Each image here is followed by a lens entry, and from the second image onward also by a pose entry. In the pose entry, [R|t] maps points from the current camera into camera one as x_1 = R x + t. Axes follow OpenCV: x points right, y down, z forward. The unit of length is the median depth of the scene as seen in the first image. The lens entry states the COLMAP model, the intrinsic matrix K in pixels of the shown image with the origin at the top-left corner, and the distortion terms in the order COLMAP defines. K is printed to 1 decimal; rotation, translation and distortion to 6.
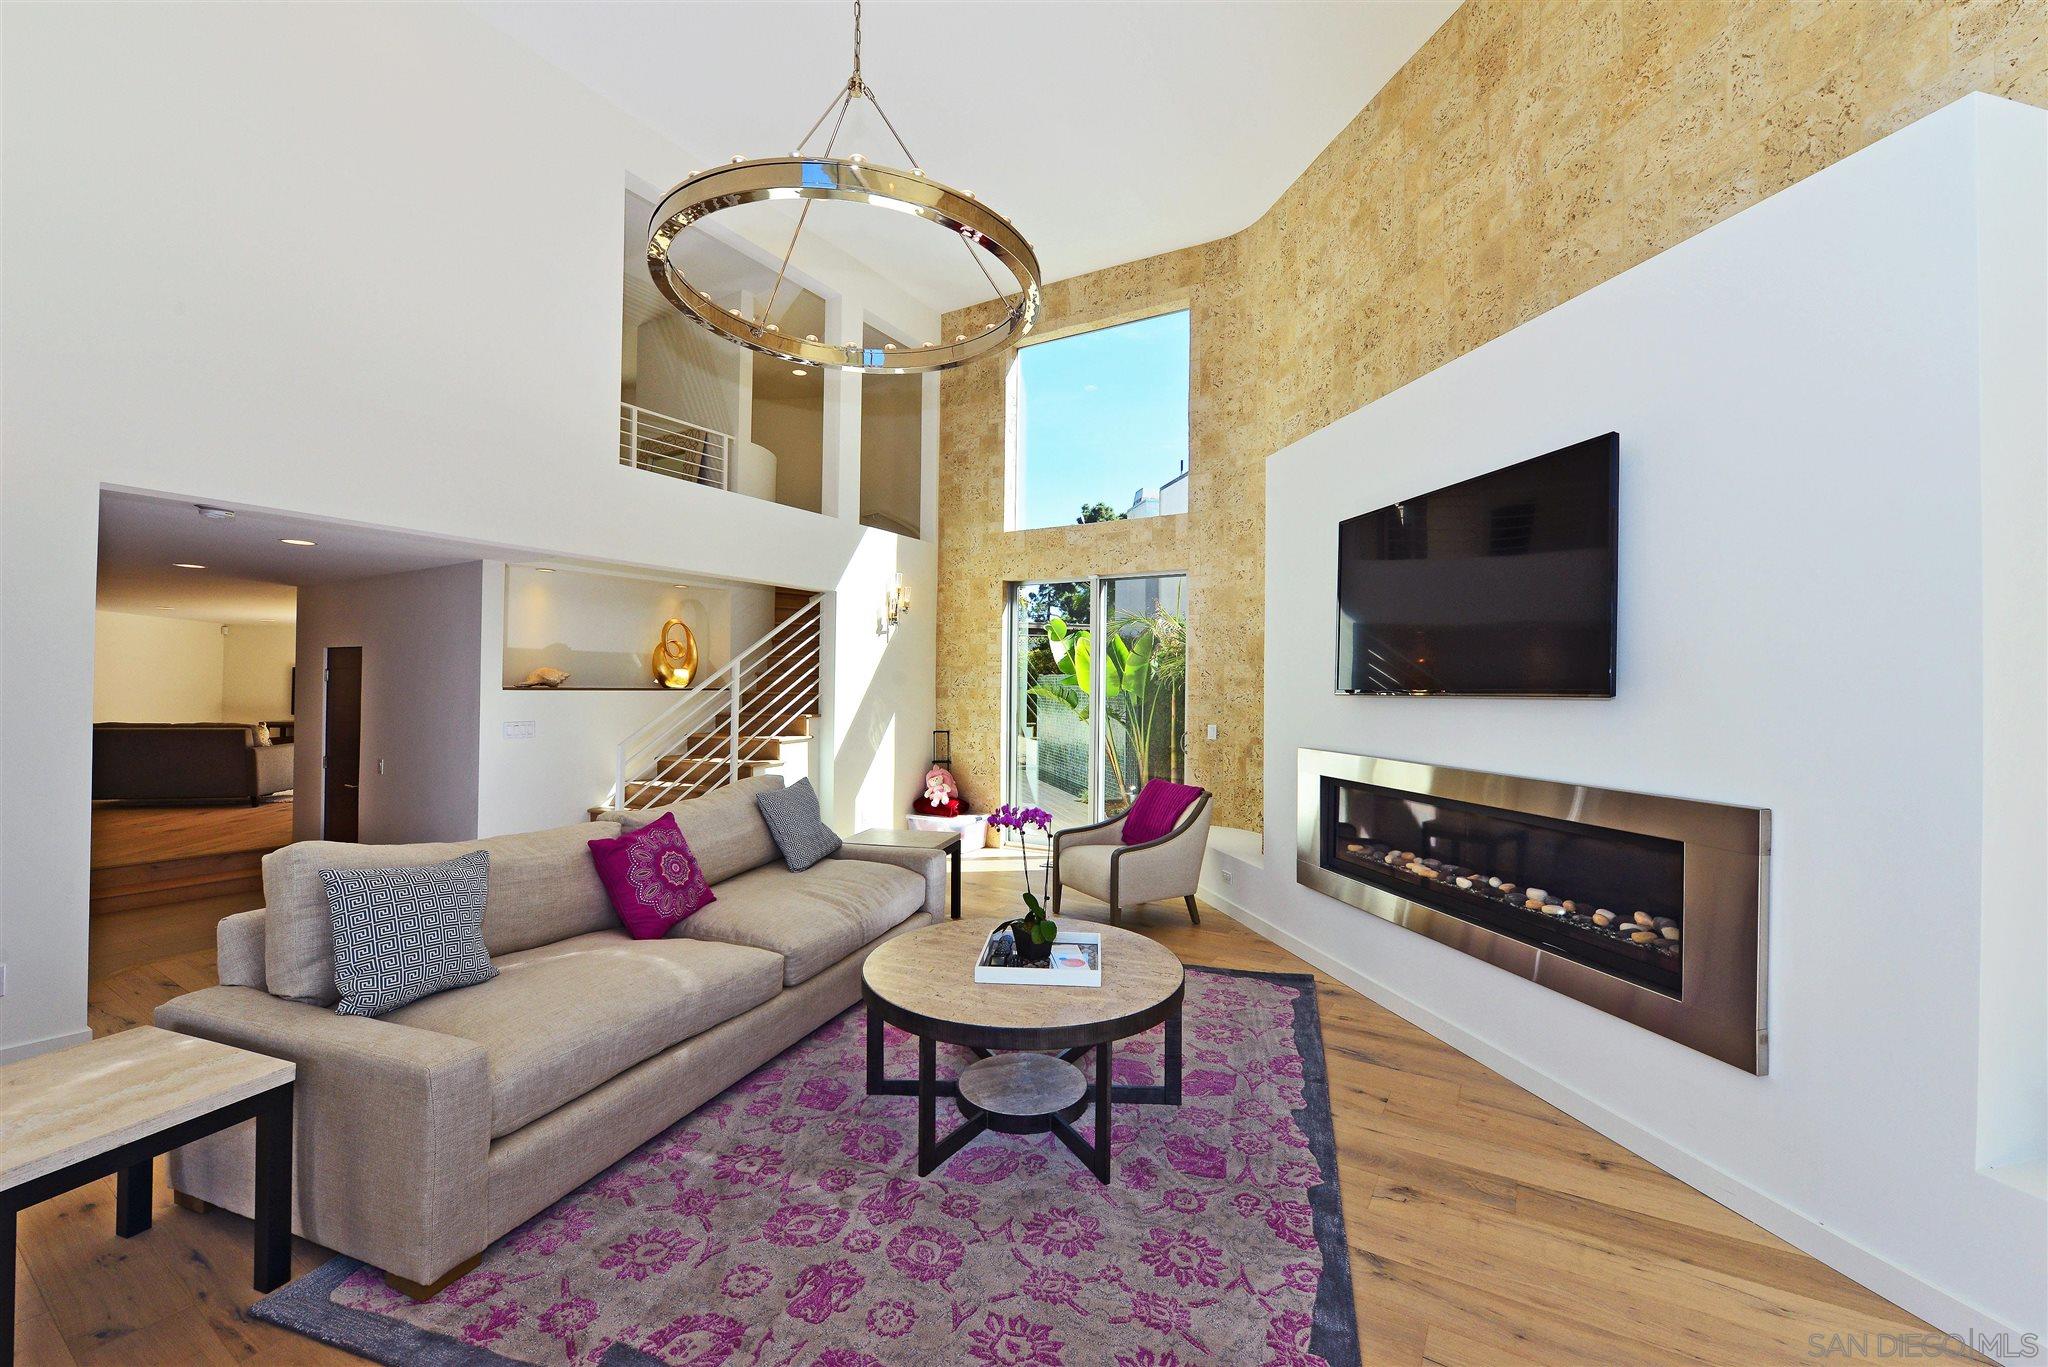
lens RADIAL K [[815.5, 0, 1012.4], [0, 815.5, 687.0], [0, 0, 1]] dist [-0.013683, -0.000637]
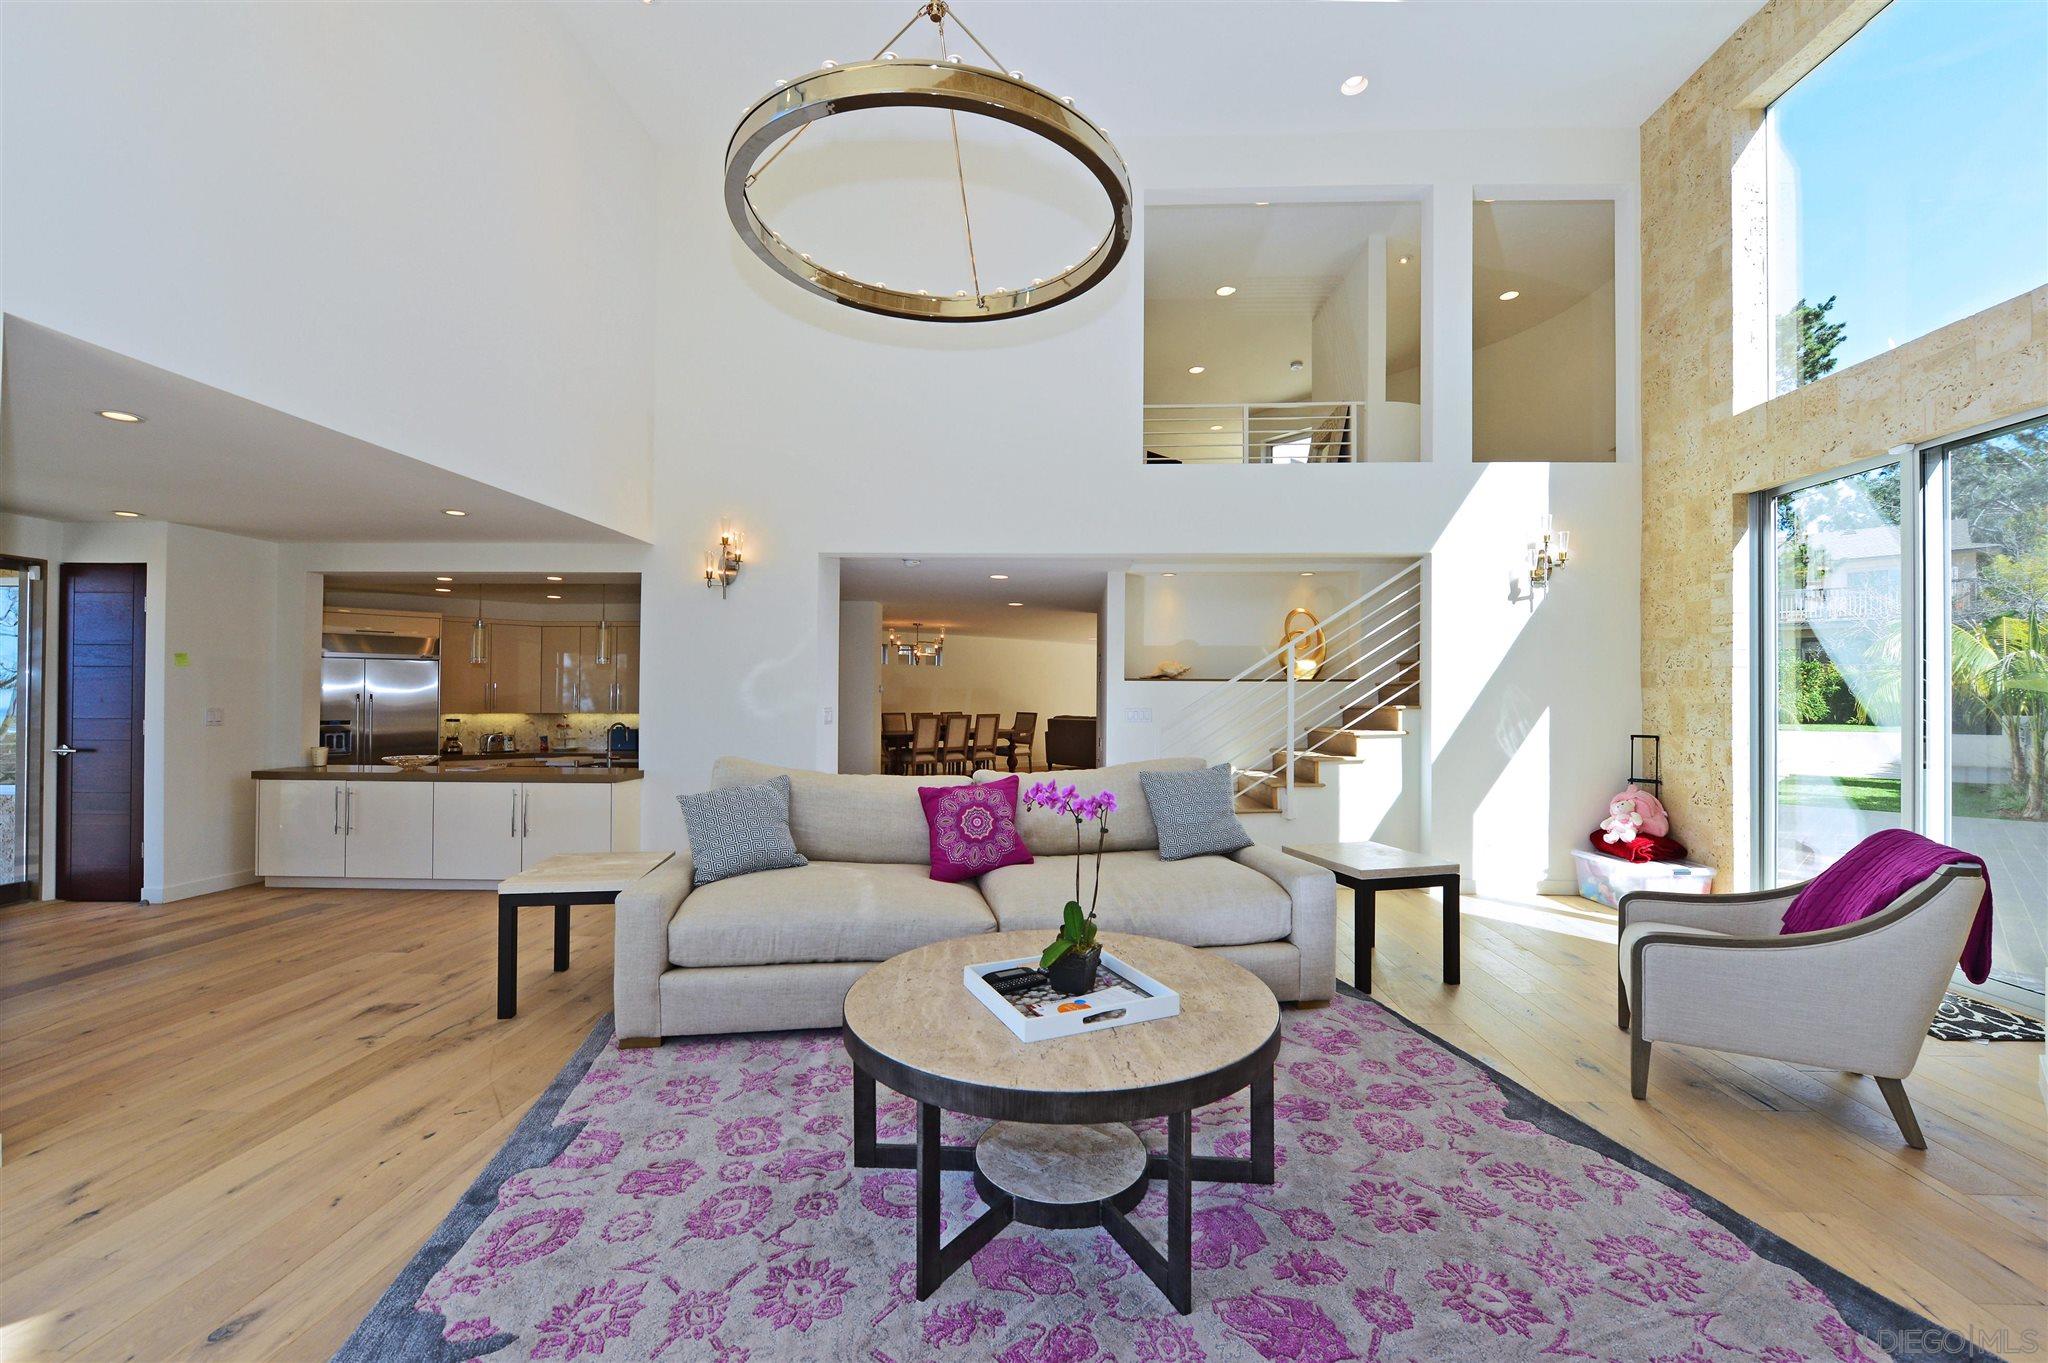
lens RADIAL K [[815.2, 0, 1032.3], [0, 815.2, 689.2], [0, 0, 1]] dist [-0.004503, 0.000005]
pose [[0.497003, -0.015299, -0.867614, 0.263762], [-0.000275, 0.999842, -0.017788, 0.029769], [0.867749, 0.009080, 0.496921, 0.240963]]
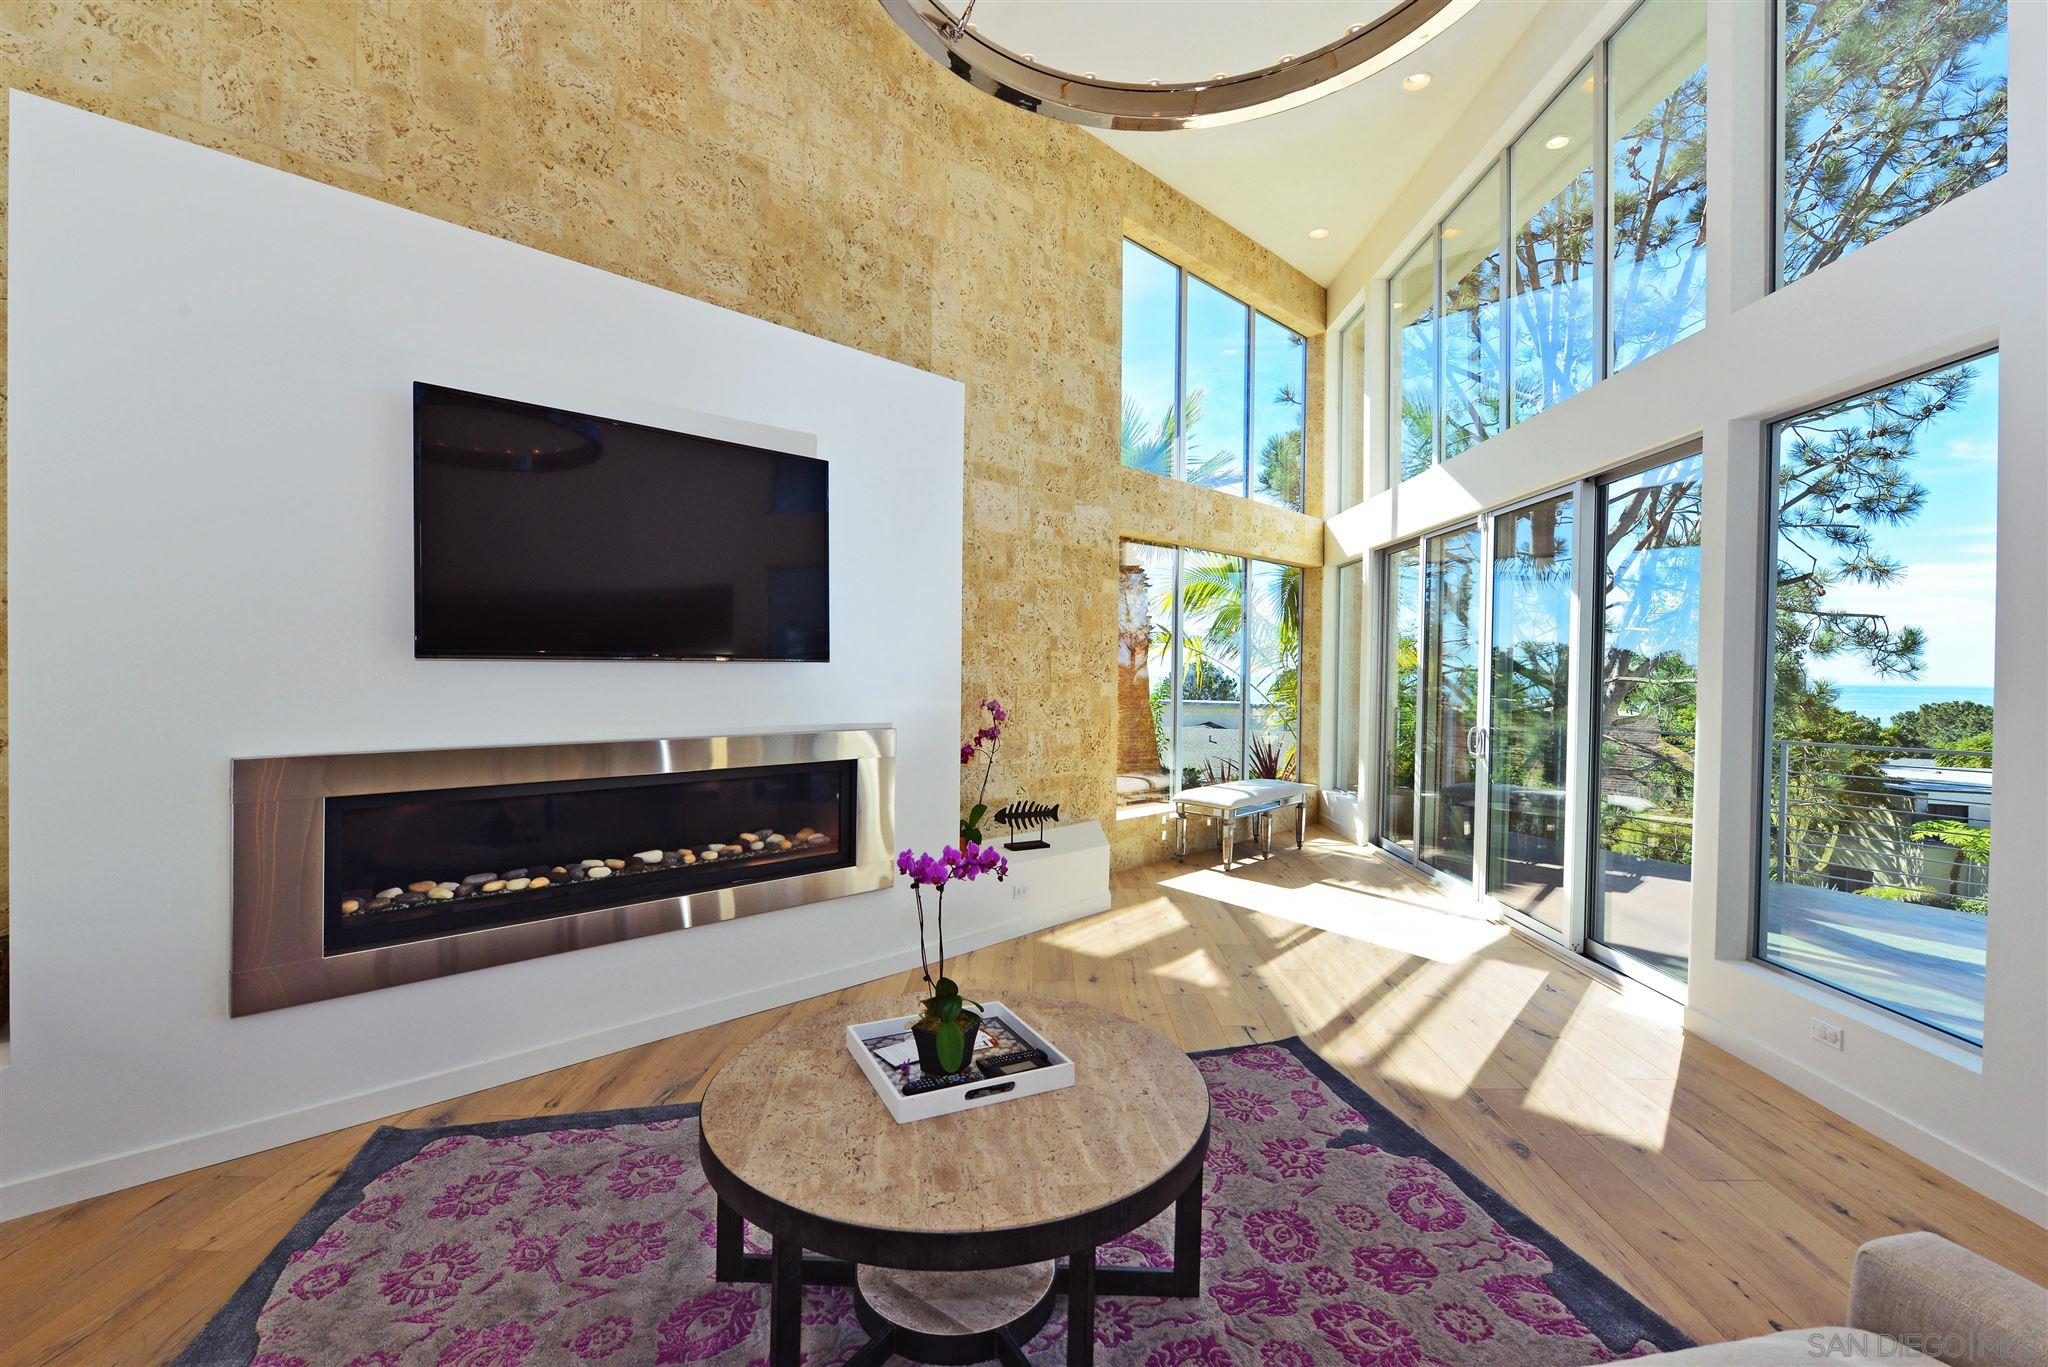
lens RADIAL K [[924.2, 0, 1023.2], [0, 924.2, 679.3], [0, 0, 1]] dist [-0.004565, -0.000658]
pose [[-0.544450, -0.026600, 0.838371, -0.249644], [-0.016677, 0.999643, 0.020887, 0.002102], [-0.838627, -0.002610, -0.544699, 0.545557]]
